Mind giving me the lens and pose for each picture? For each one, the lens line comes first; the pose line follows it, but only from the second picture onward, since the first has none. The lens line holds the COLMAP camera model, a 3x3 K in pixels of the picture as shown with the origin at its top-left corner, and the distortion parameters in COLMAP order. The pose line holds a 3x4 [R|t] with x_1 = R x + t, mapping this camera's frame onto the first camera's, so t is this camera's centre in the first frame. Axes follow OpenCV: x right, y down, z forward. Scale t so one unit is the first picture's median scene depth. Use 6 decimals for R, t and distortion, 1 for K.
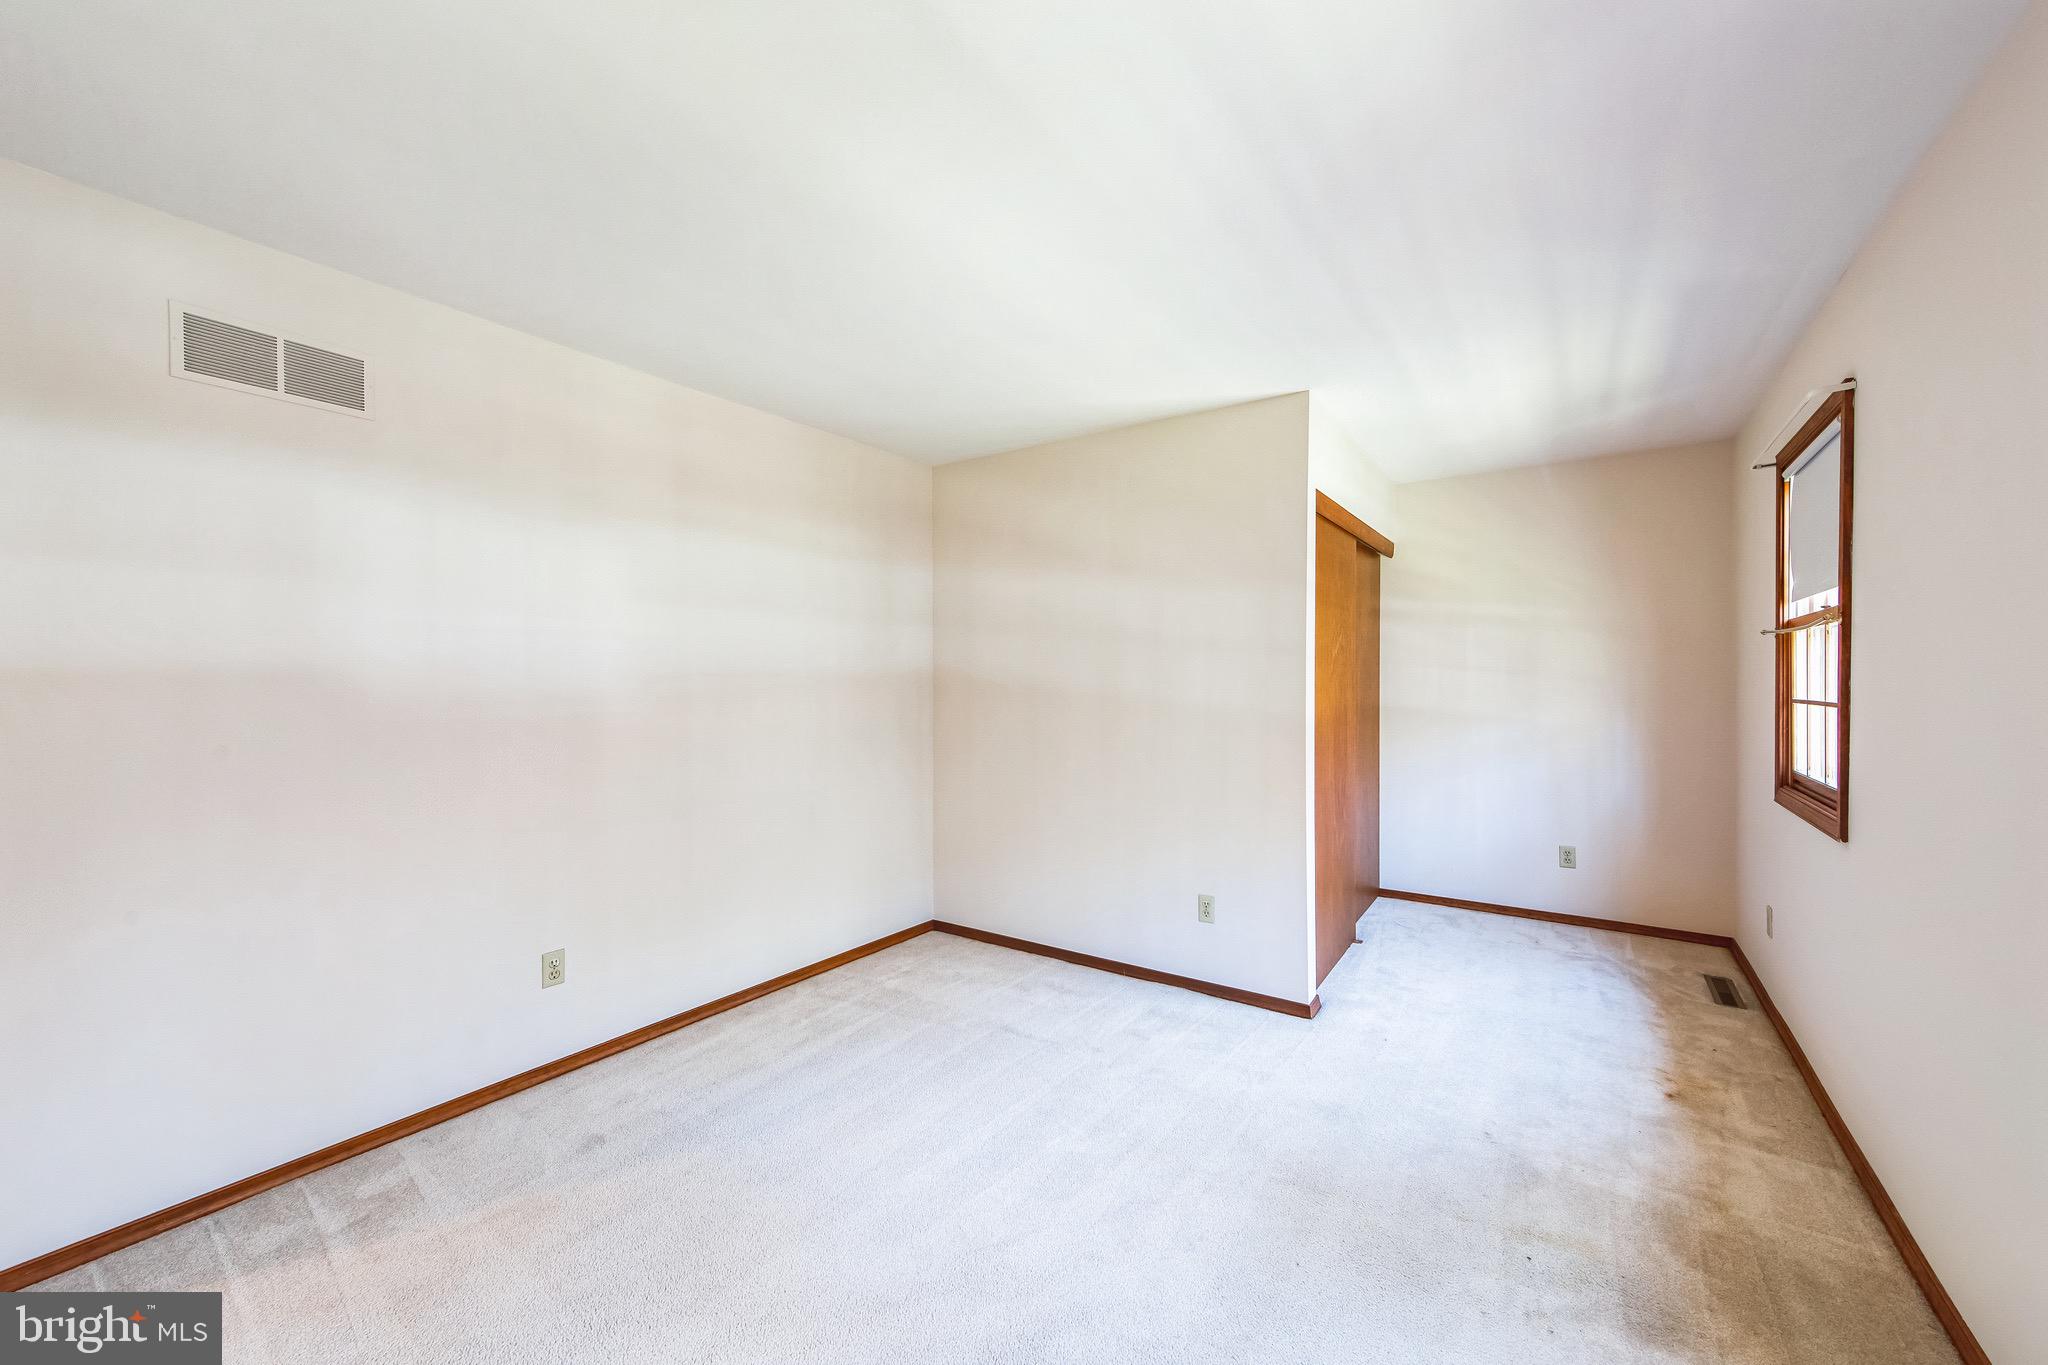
lens RADIAL K [[799.4, 0, 1021.3], [0, 799.4, 679.0], [0, 0, 1]] dist [0.009896, 0.001440]
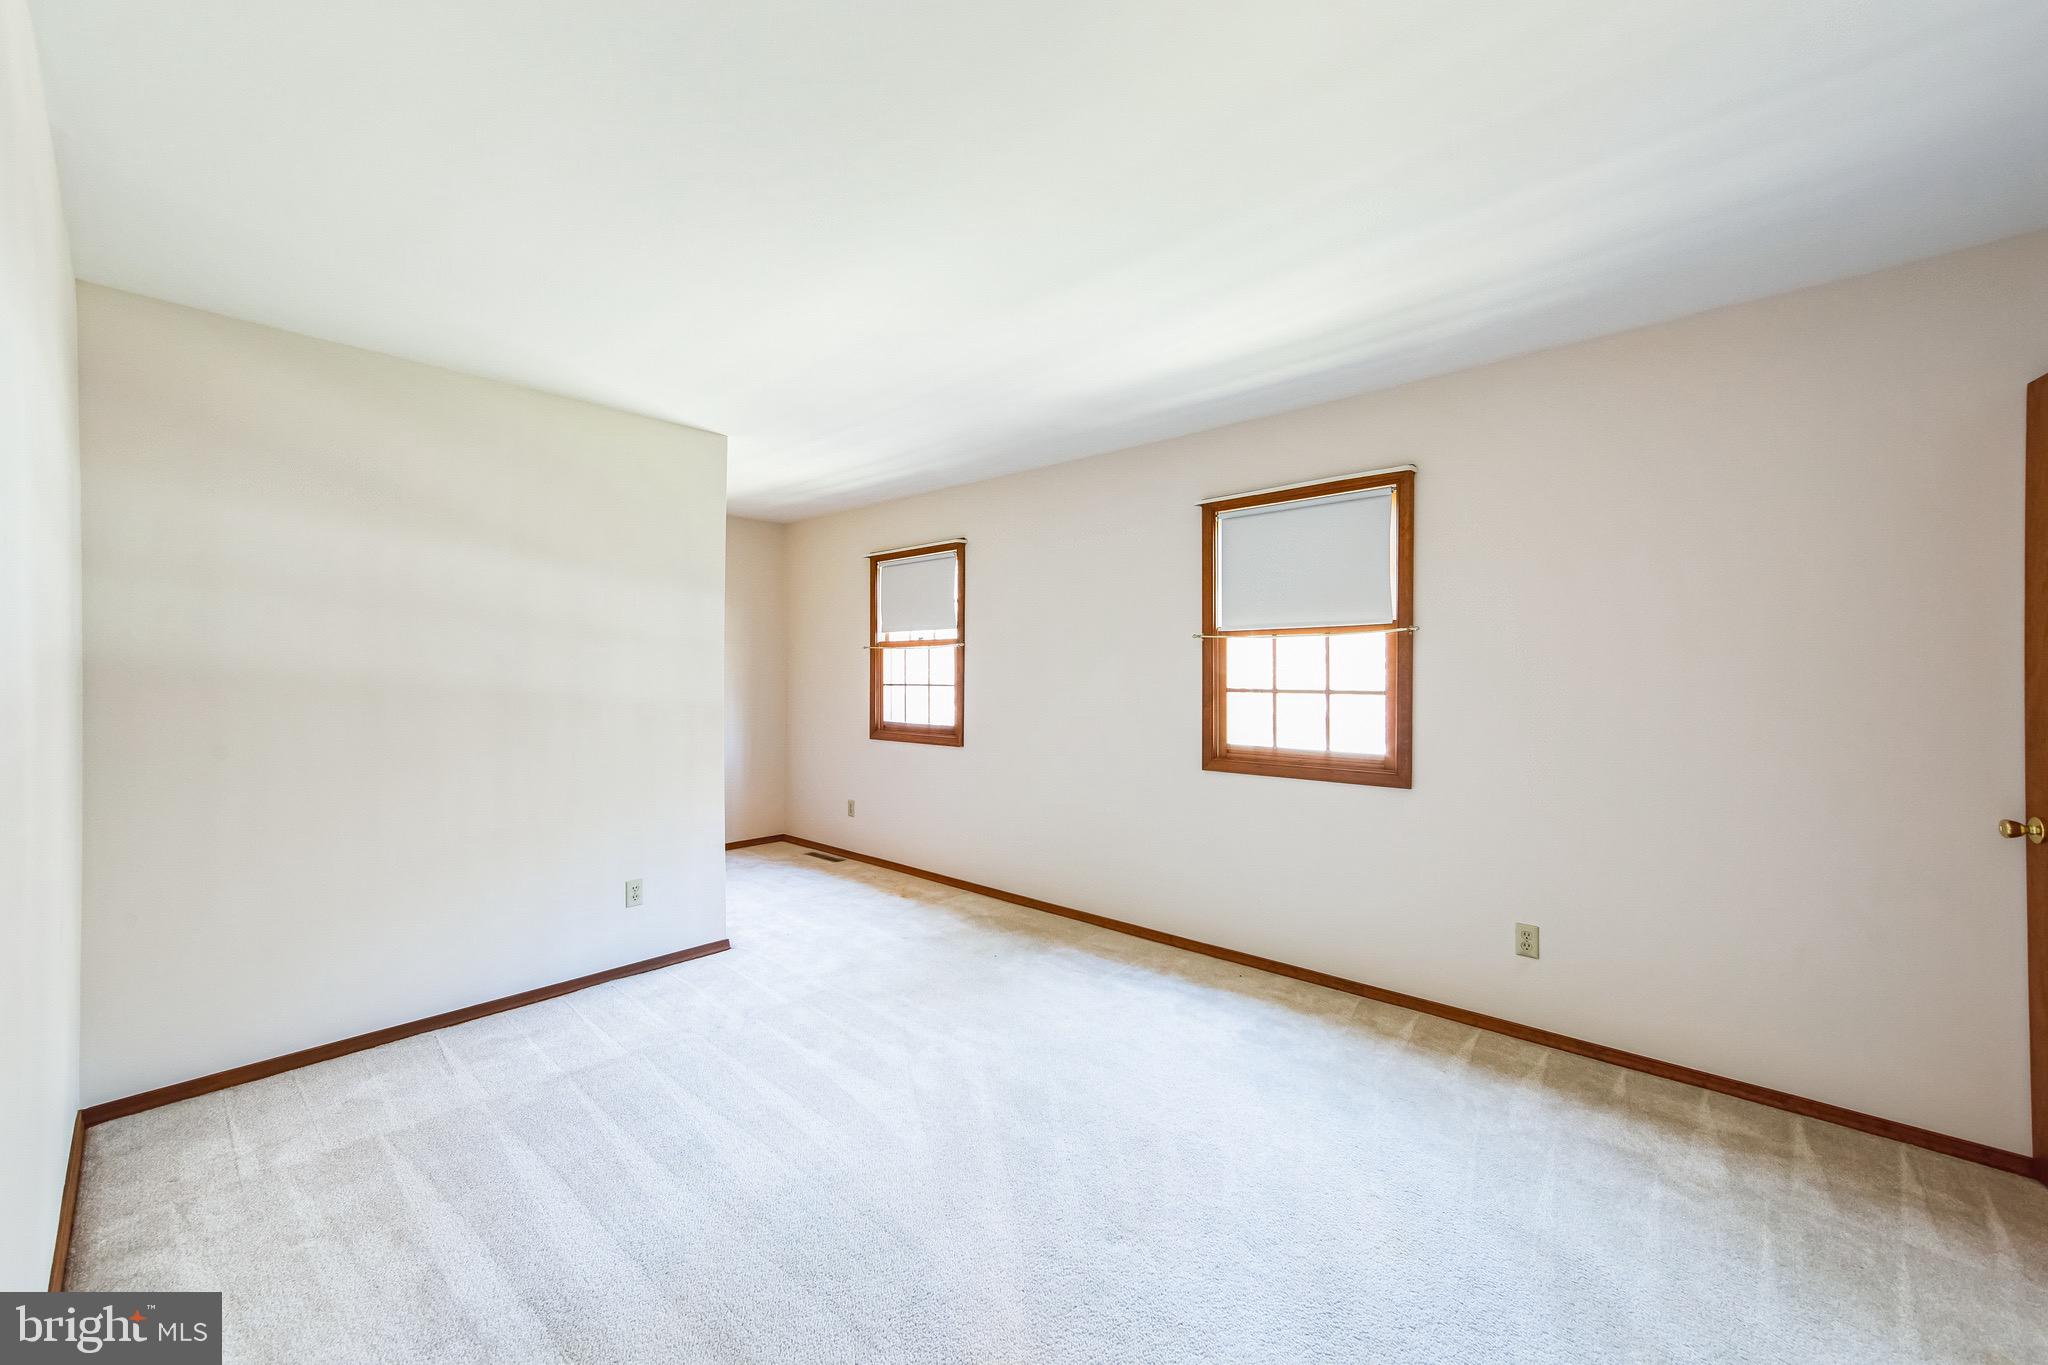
lens RADIAL K [[799.4, 0, 1023.1], [0, 799.4, 678.1], [0, 0, 1]] dist [0.009896, 0.001440]
pose [[0.124551, -0.002153, 0.992211, -0.842280], [0.000636, 0.999998, 0.002090, 0.006613], [-0.992213, 0.000371, 0.124552, 0.421022]]
